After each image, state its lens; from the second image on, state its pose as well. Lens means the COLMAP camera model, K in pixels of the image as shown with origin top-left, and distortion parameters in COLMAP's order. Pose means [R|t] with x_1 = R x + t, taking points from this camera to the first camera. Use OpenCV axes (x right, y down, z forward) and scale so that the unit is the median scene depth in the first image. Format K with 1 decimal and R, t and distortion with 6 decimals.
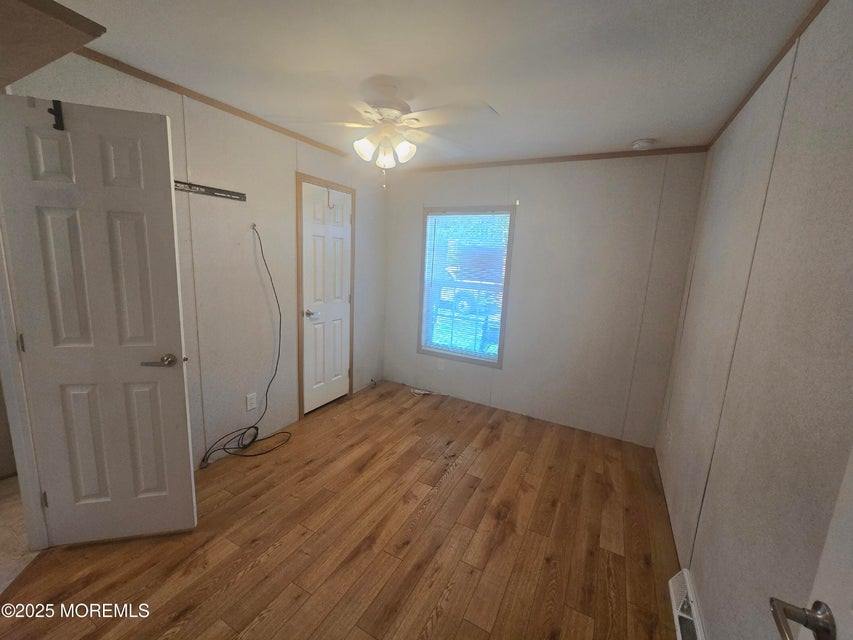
lens RADIAL K [[352.3, 0, 426.9], [0, 352.3, 315.5], [0, 0, 1]] dist [-0.000477, -0.000144]
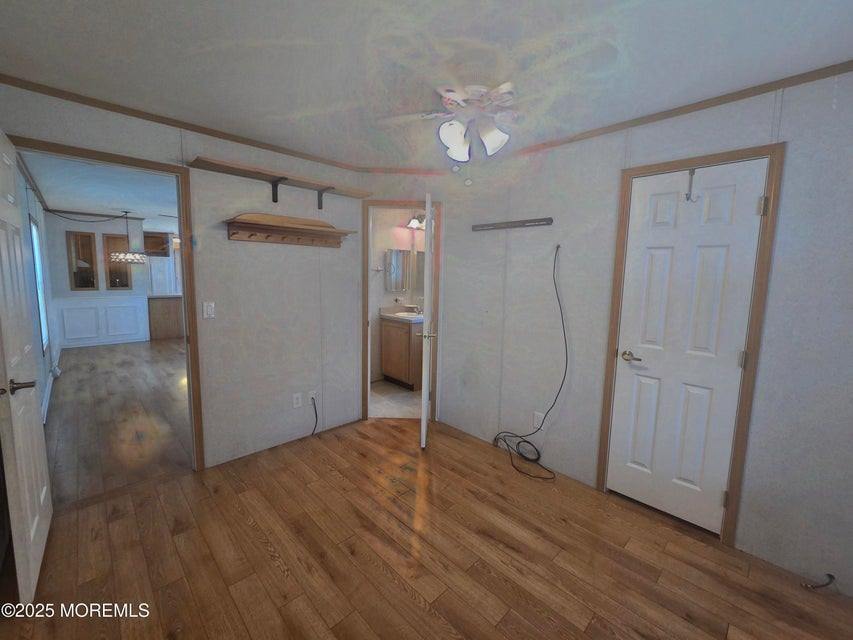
lens RADIAL K [[352.3, 0, 426.9], [0, 352.3, 315.5], [0, 0, 1]] dist [-0.000477, -0.000144]
pose [[-0.298336, 0.060252, -0.952557, 0.523585], [-0.193068, 0.973565, 0.122049, -0.107249], [0.934730, 0.220320, -0.278817, 0.888682]]
